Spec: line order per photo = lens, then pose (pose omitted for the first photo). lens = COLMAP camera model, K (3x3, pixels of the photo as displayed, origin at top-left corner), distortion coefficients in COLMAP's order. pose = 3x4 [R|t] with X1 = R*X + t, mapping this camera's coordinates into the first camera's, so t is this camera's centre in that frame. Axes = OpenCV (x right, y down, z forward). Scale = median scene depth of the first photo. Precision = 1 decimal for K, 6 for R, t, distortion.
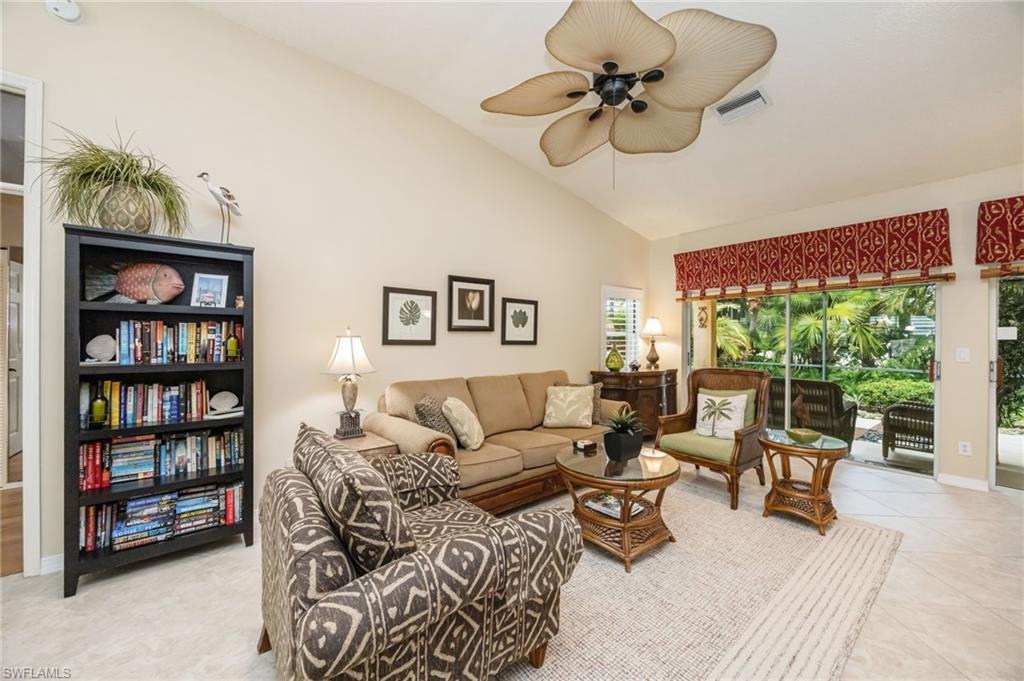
lens RADIAL K [[387.3, 0, 509.9], [0, 387.3, 341.4], [0, 0, 1]] dist [-0.001686, -0.000091]
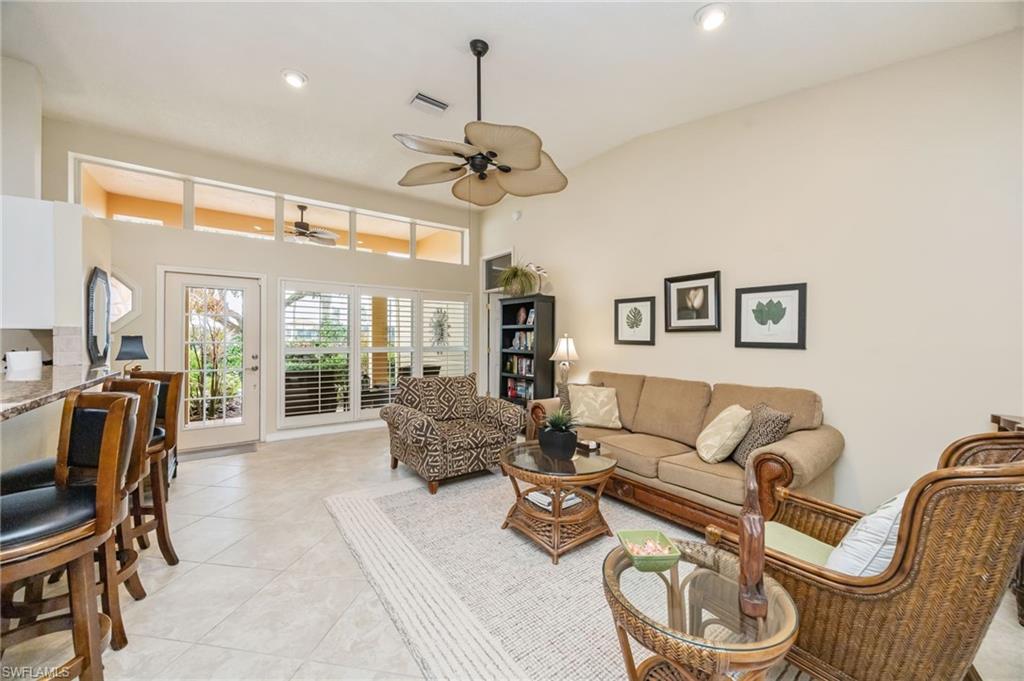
lens RADIAL K [[387.3, 0, 509.9], [0, 387.3, 341.4], [0, 0, 1]] dist [-0.001686, -0.000091]
pose [[-0.042971, 0.005080, -0.999063, 0.892380], [-0.012418, 0.999907, 0.005618, -0.002659], [0.998999, 0.012648, -0.042904, 0.624441]]
